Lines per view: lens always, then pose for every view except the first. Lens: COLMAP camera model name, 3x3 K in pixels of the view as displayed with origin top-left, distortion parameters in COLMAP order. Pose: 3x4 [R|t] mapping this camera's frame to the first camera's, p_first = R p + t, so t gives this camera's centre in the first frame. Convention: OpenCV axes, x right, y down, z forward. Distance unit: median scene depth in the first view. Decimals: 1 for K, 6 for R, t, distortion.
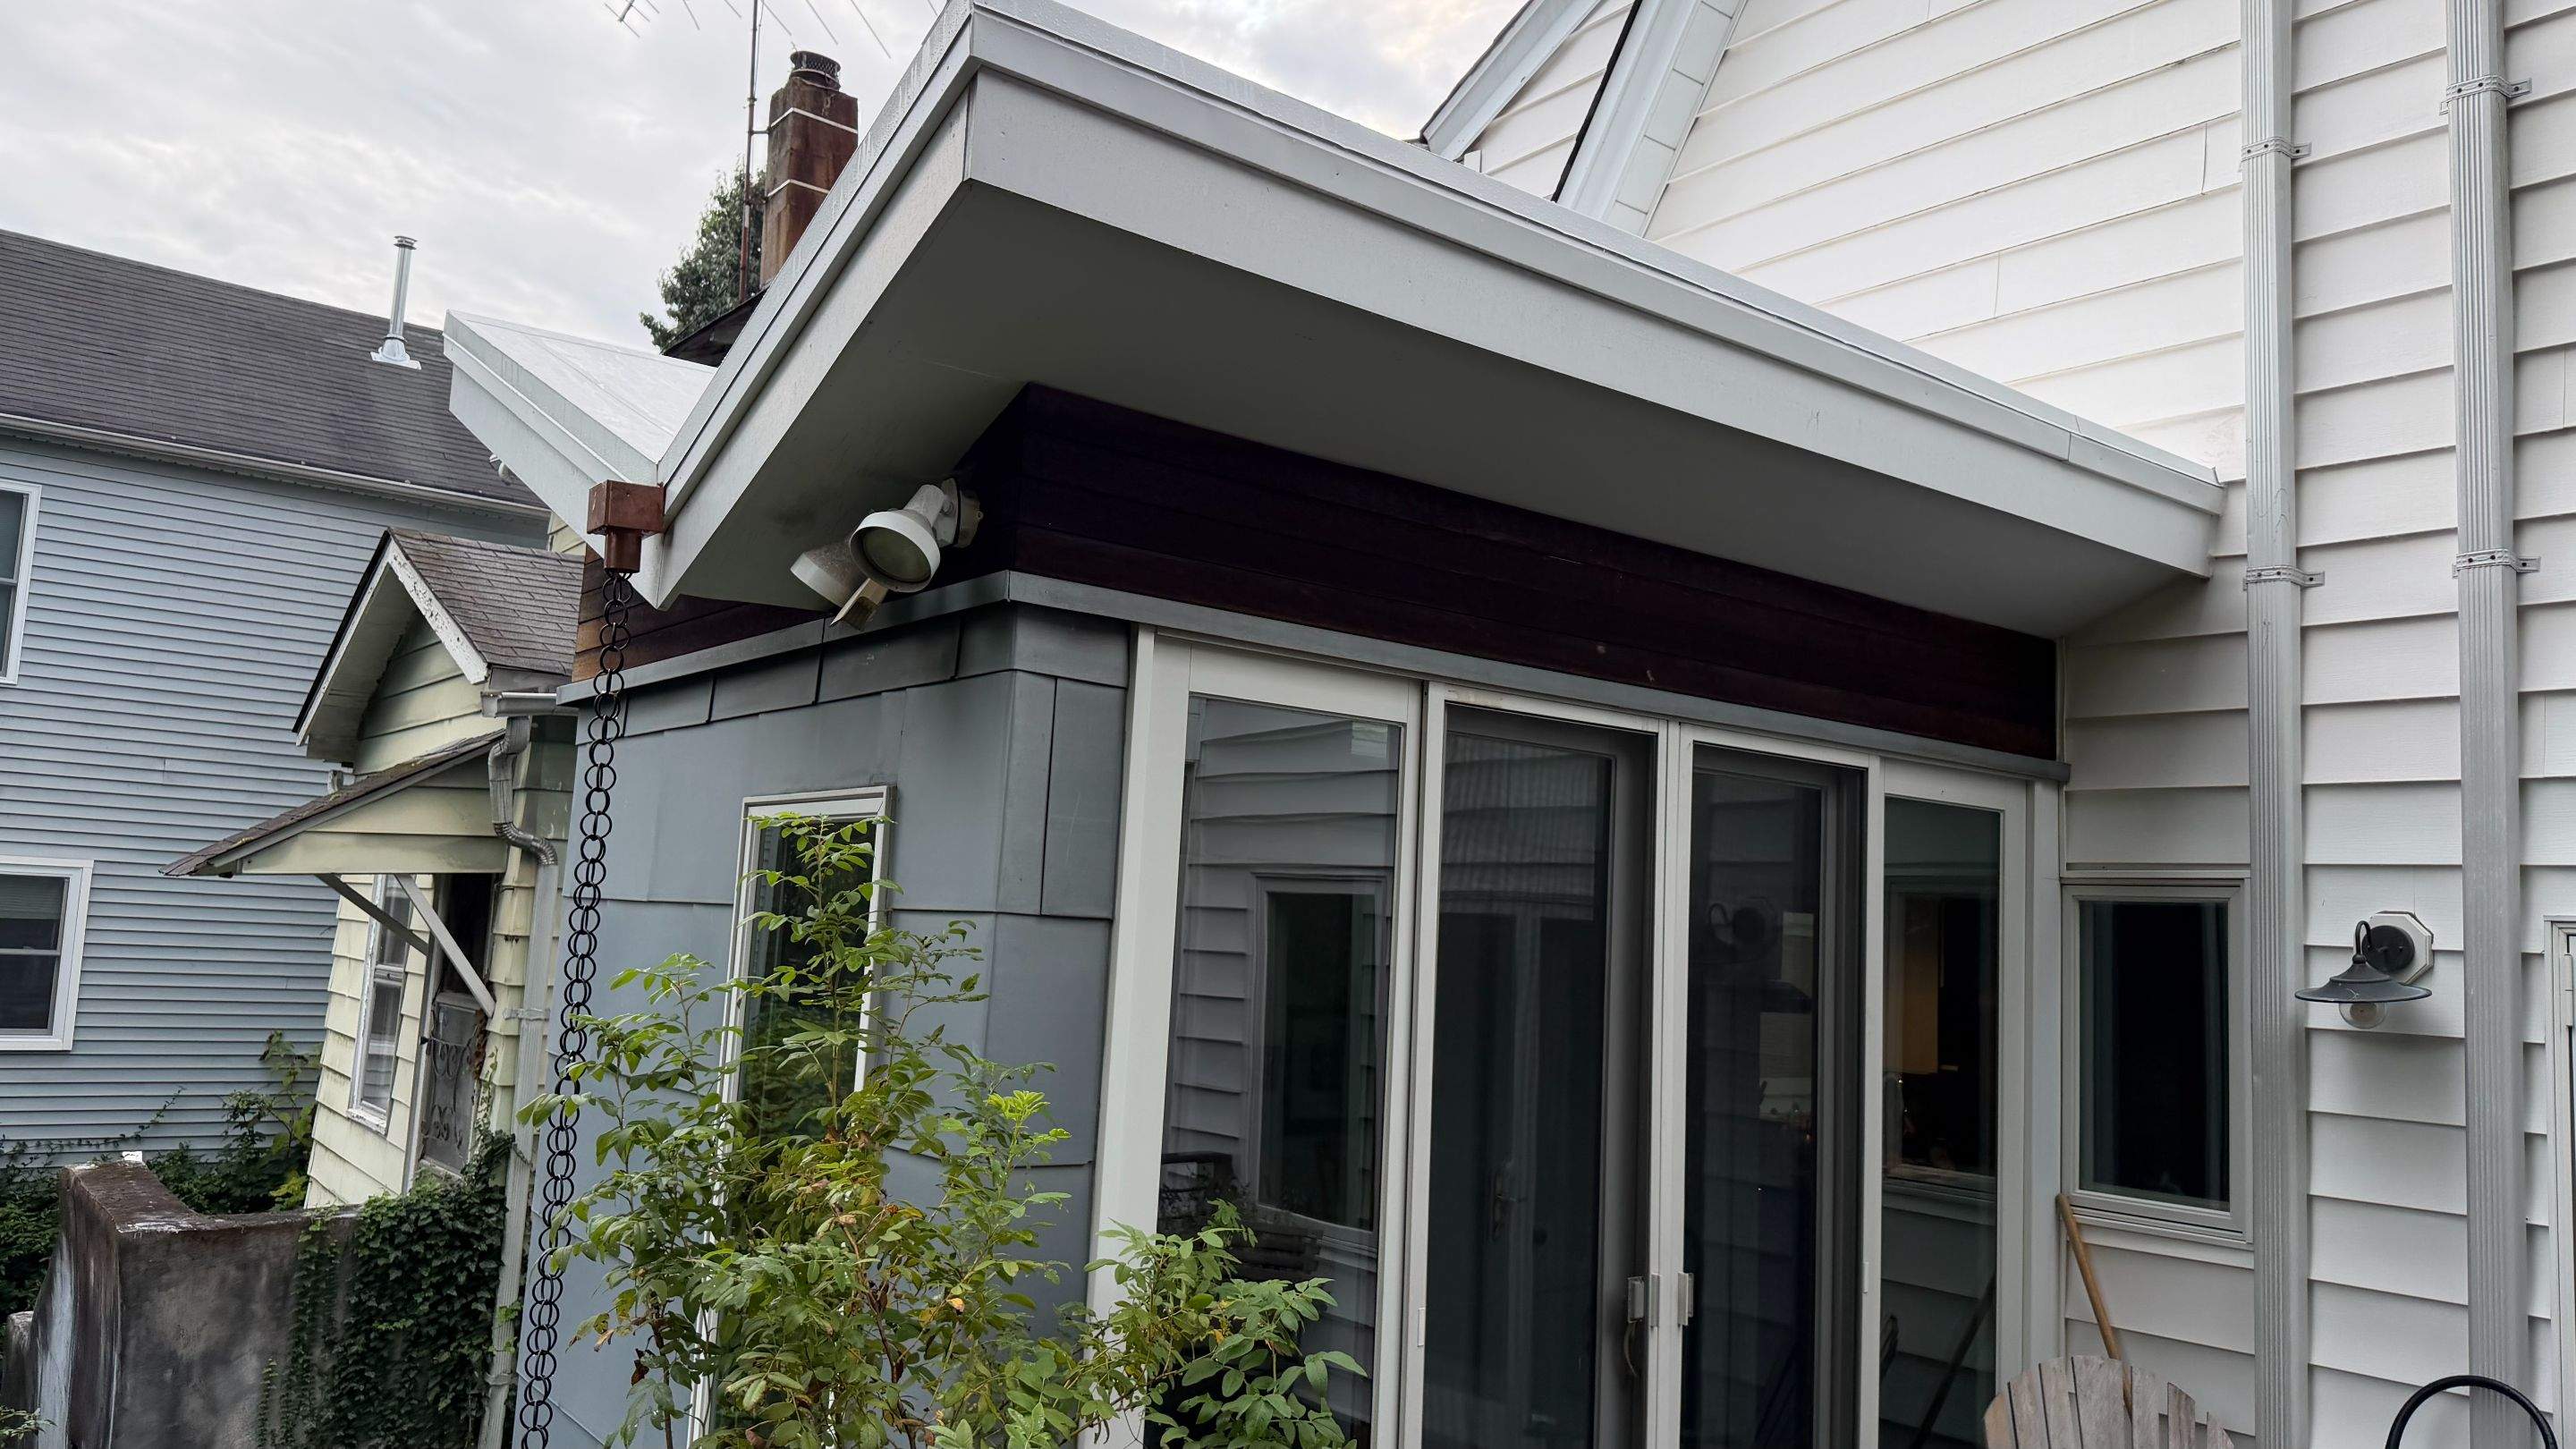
lens RADIAL K [[1808.1, 0, 1288.0], [0, 1808.1, 724.5], [0, 0, 1]] dist [0.062526, -0.070395]
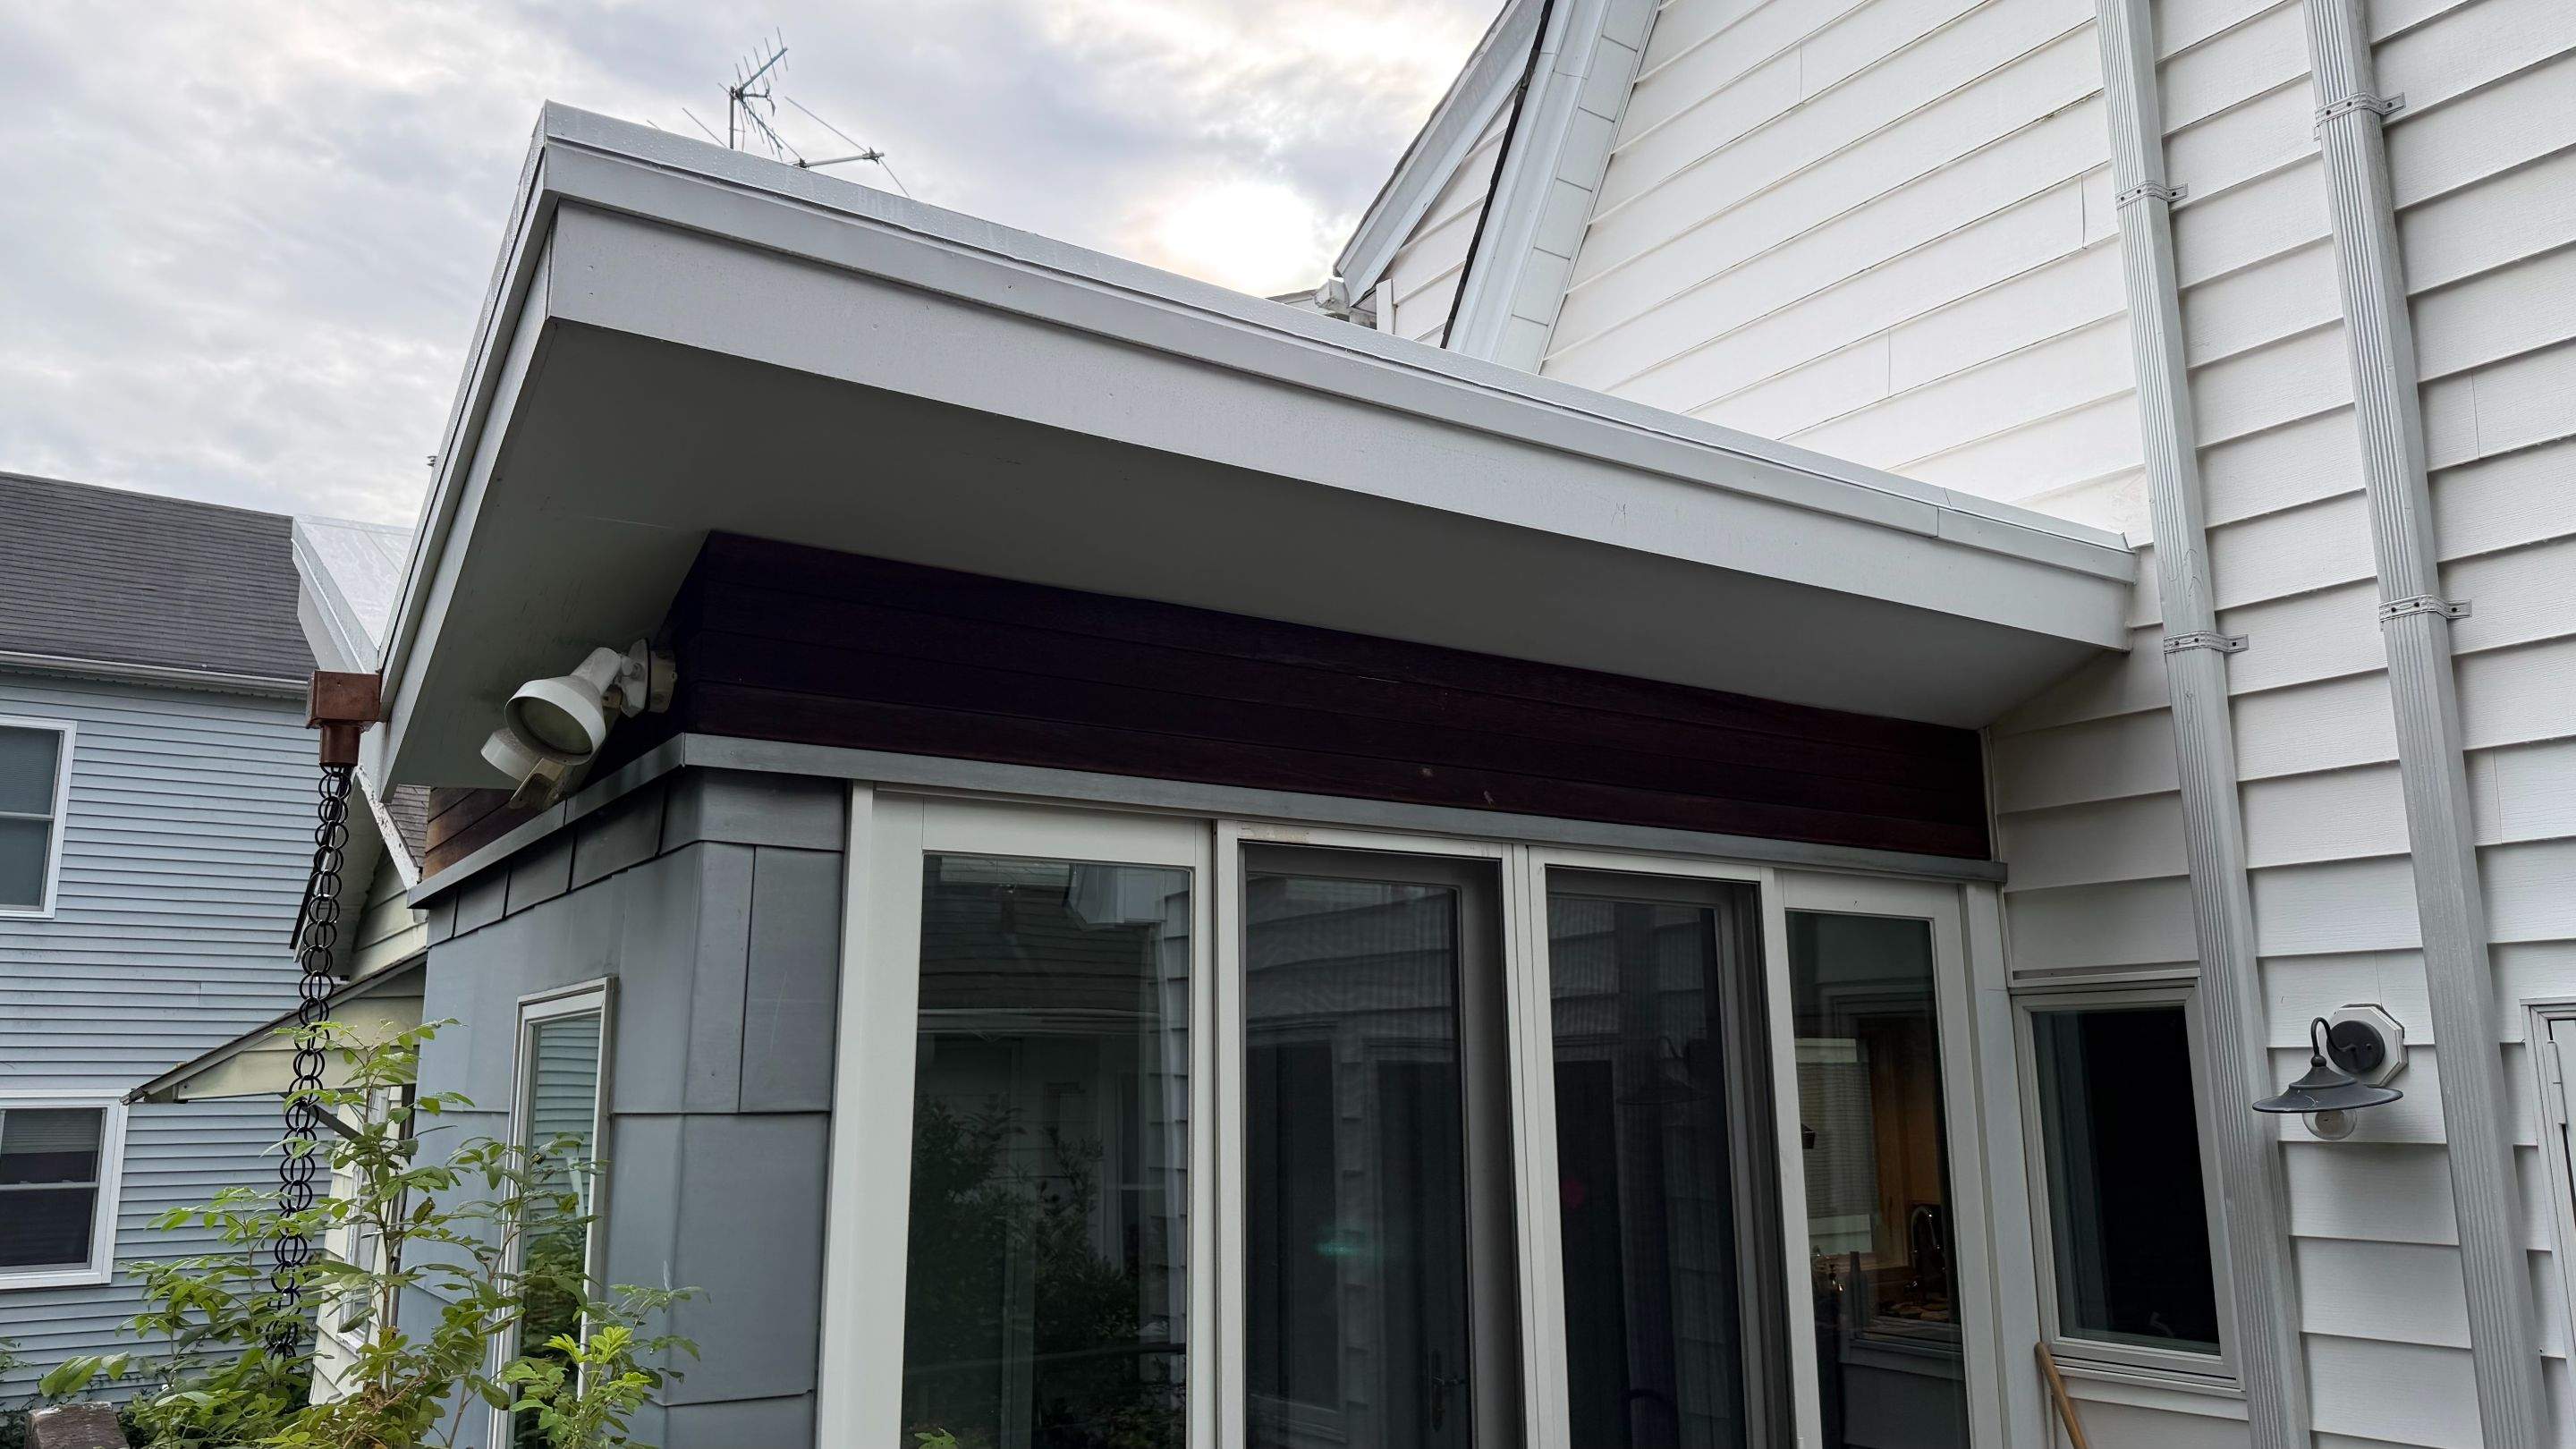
lens RADIAL K [[1786.9, 0, 1288.0], [0, 1786.9, 724.5], [0, 0, 1]] dist [0.113565, -0.143749]
pose [[0.996349, -0.071340, -0.046893, 0.130704], [0.067268, 0.994248, -0.083338, 0.004994], [0.052569, 0.079880, 0.995417, 0.071264]]
